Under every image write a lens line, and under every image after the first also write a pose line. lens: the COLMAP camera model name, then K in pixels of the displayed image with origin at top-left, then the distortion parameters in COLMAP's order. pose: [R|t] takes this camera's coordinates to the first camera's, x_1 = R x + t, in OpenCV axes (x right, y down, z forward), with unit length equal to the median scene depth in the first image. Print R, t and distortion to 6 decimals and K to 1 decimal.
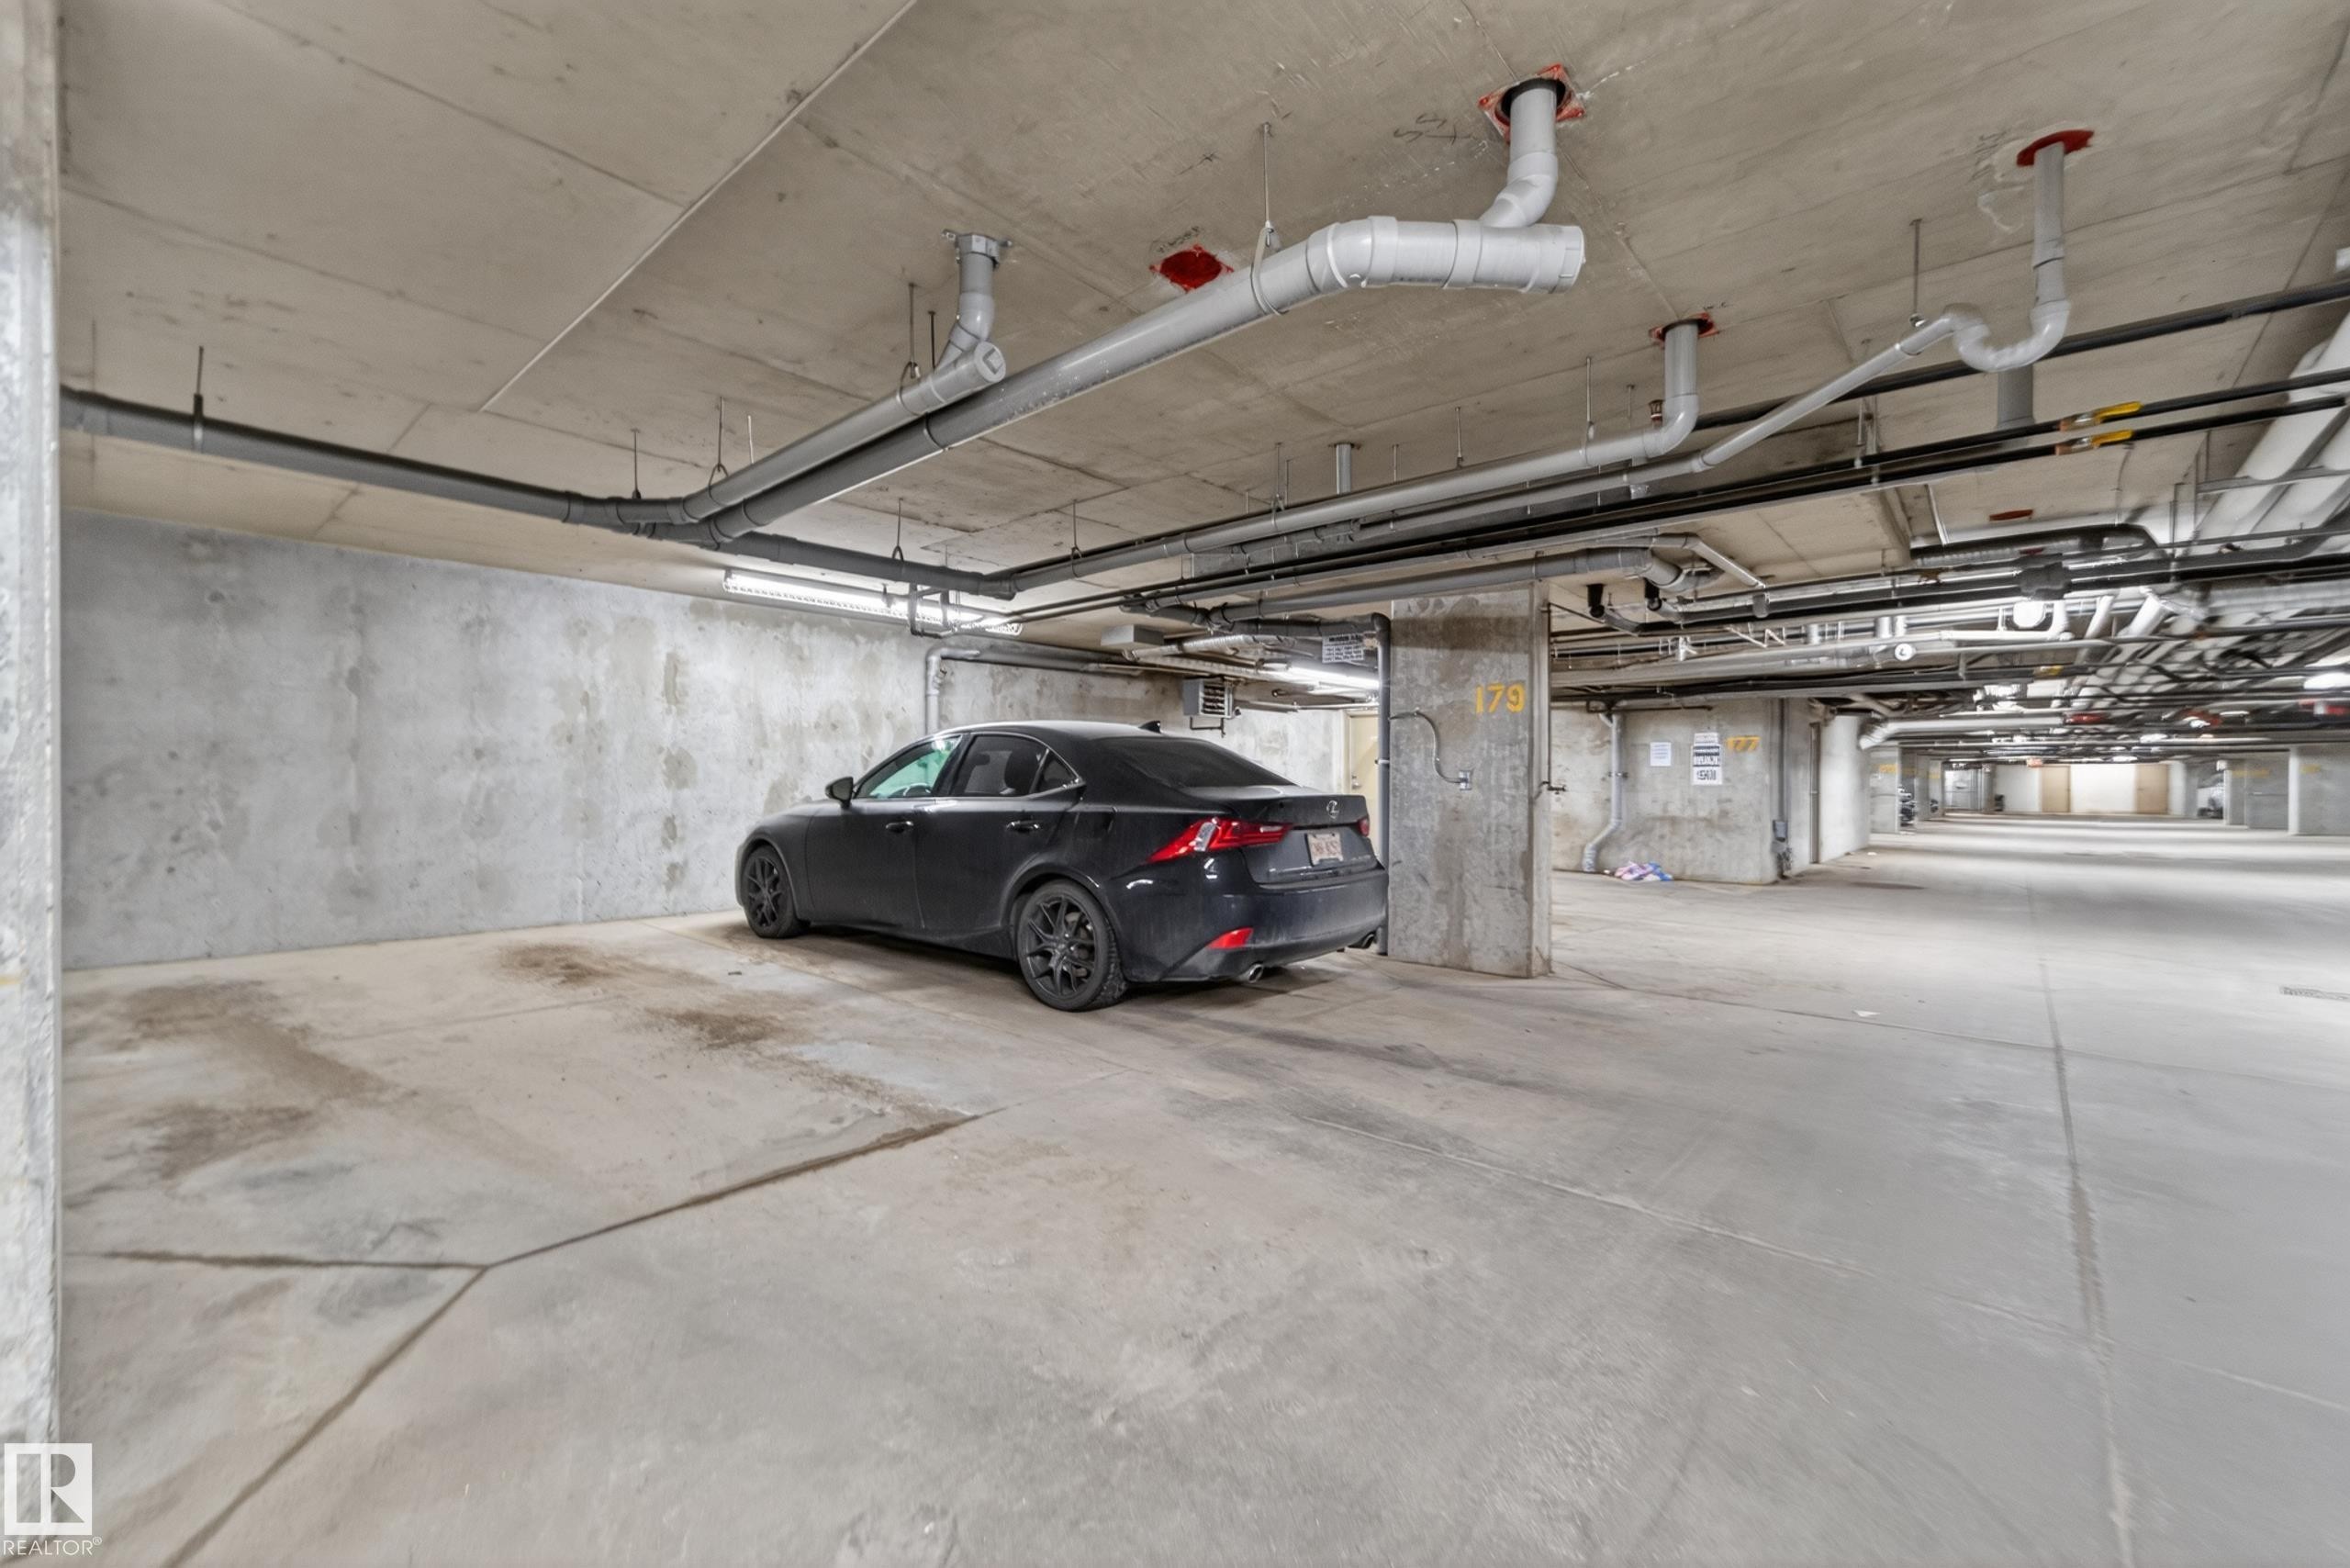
lens RADIAL K [[962.7, 0, 1172.6], [0, 962.7, 791.1], [0, 0, 1]] dist [-0.004987, 0.001271]
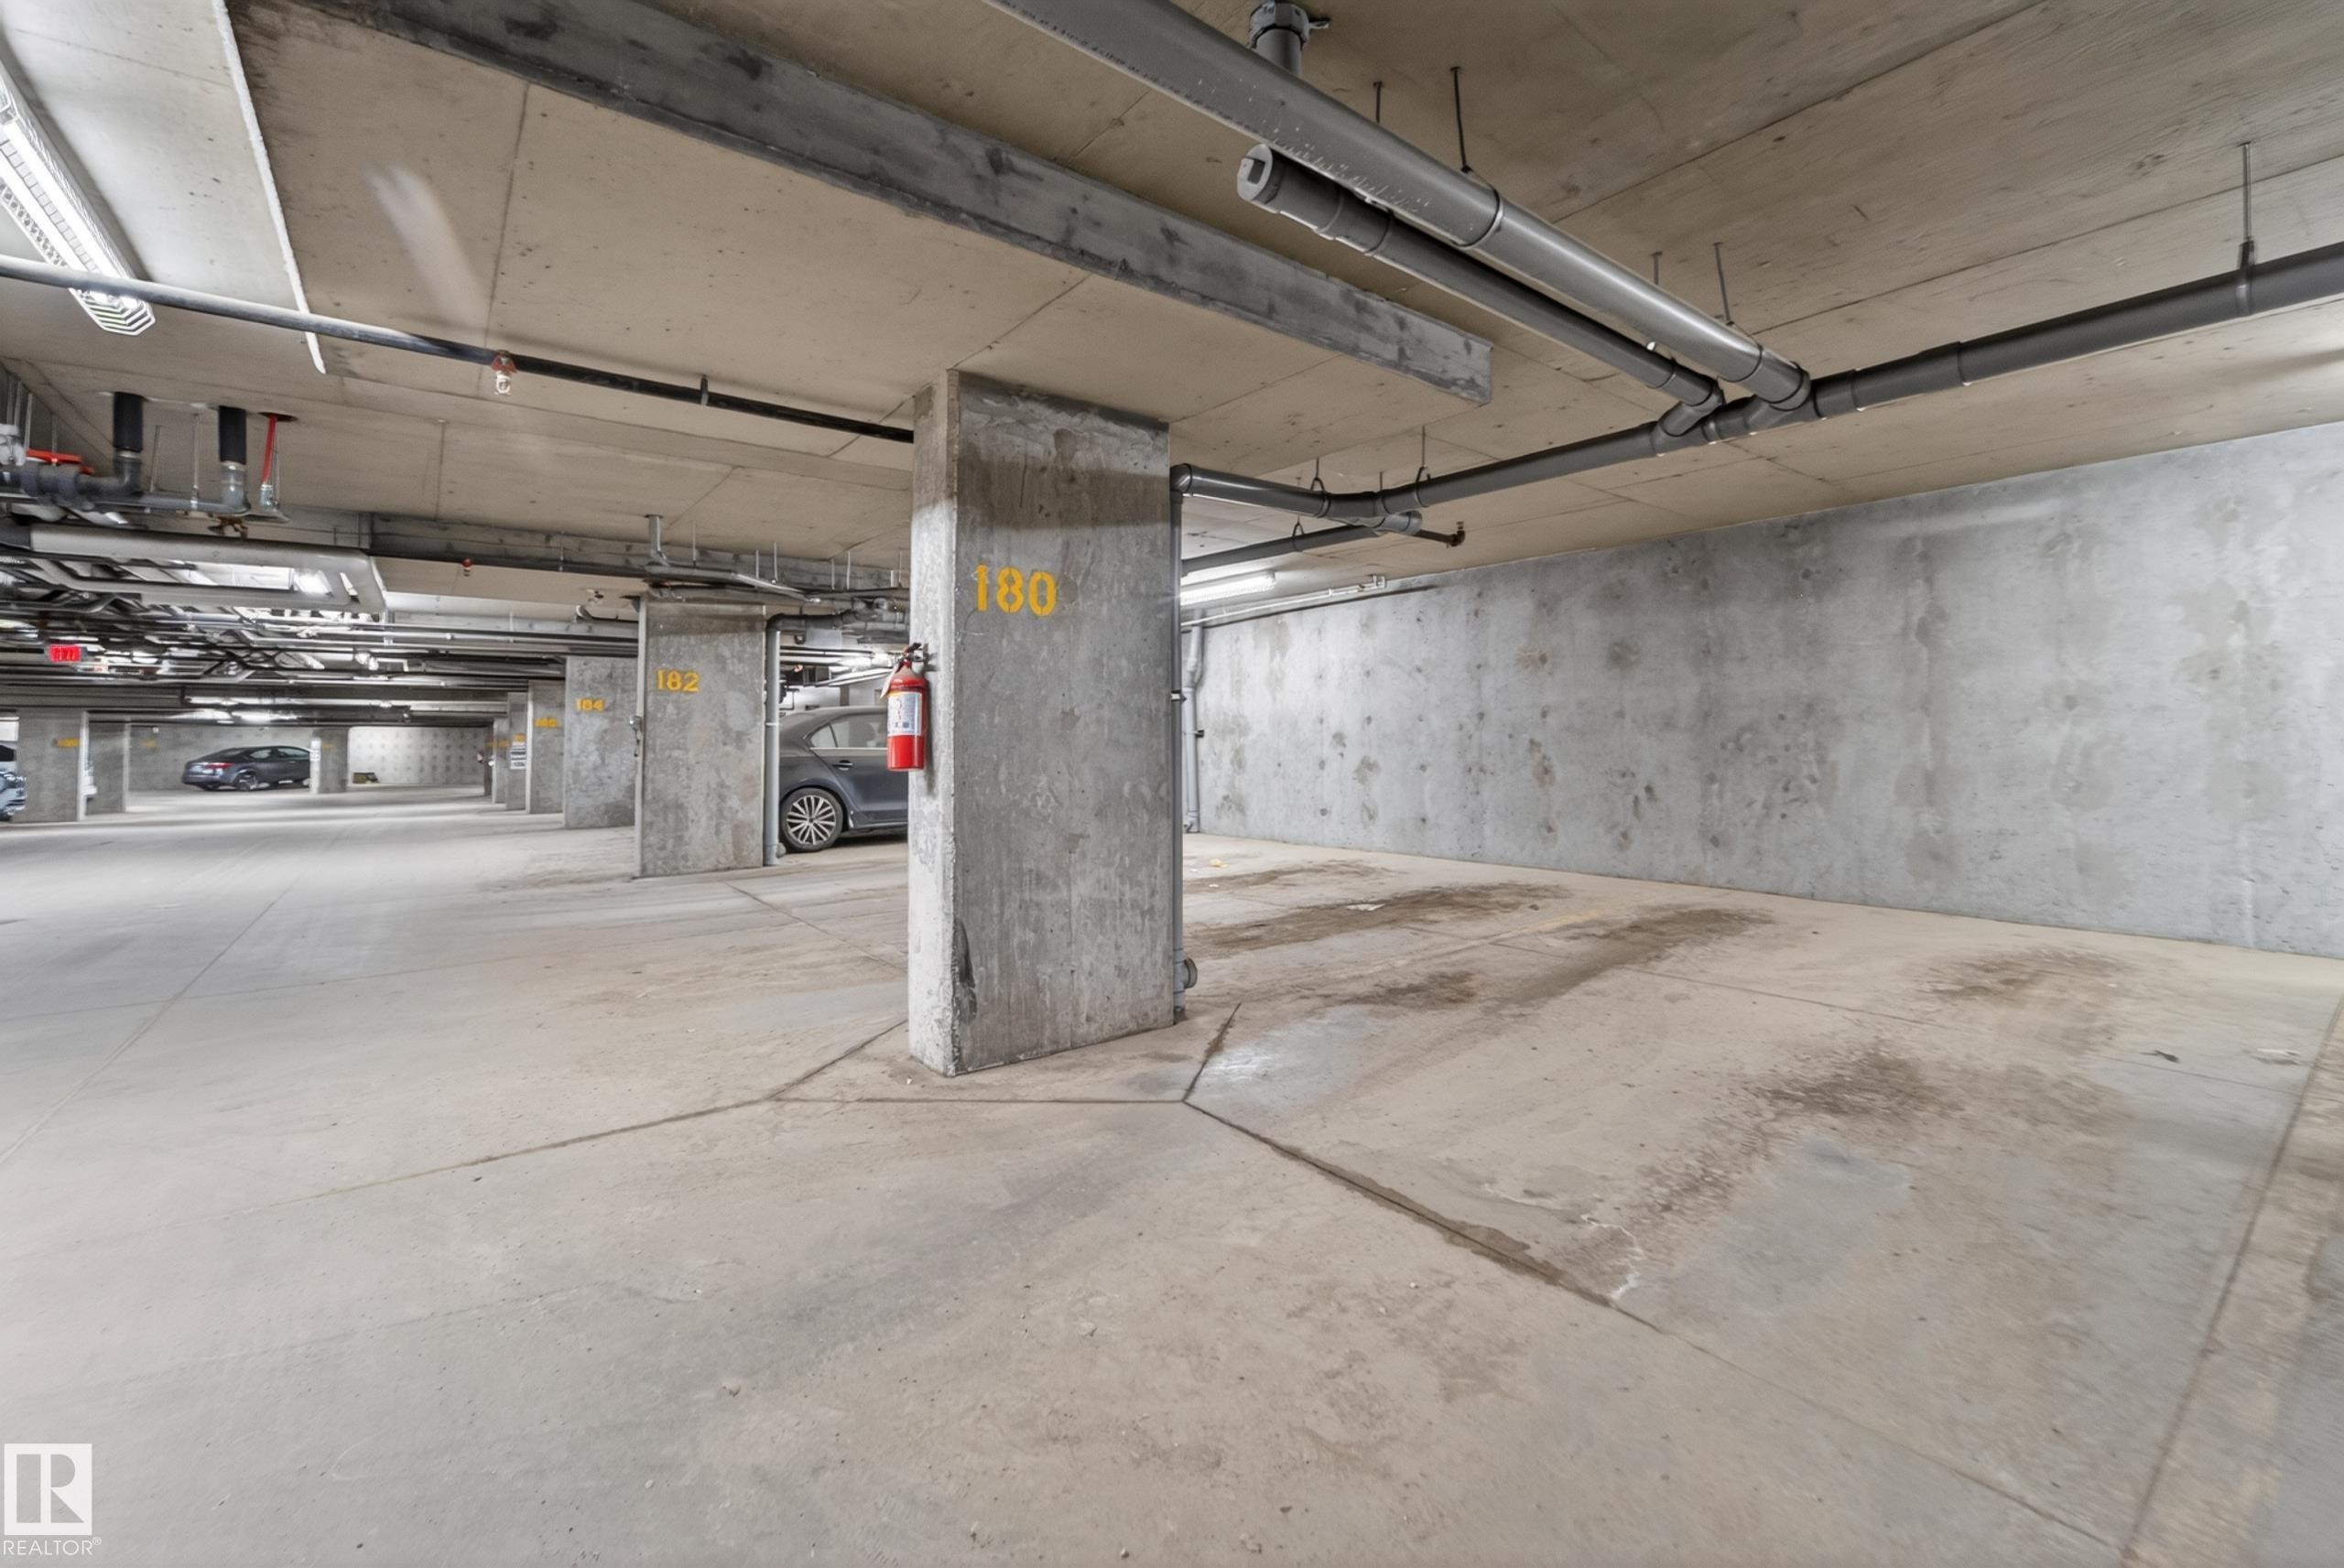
lens RADIAL K [[960.0, 0, 1148.5], [0, 960.0, 708.5], [0, 0, 1]] dist [-0.004987, 0.001271]
pose [[-0.194112, -0.039753, -0.980173, 0.232114], [-0.005056, 0.999206, -0.039523, 0.002124], [0.980966, -0.002716, -0.194159, 0.453837]]
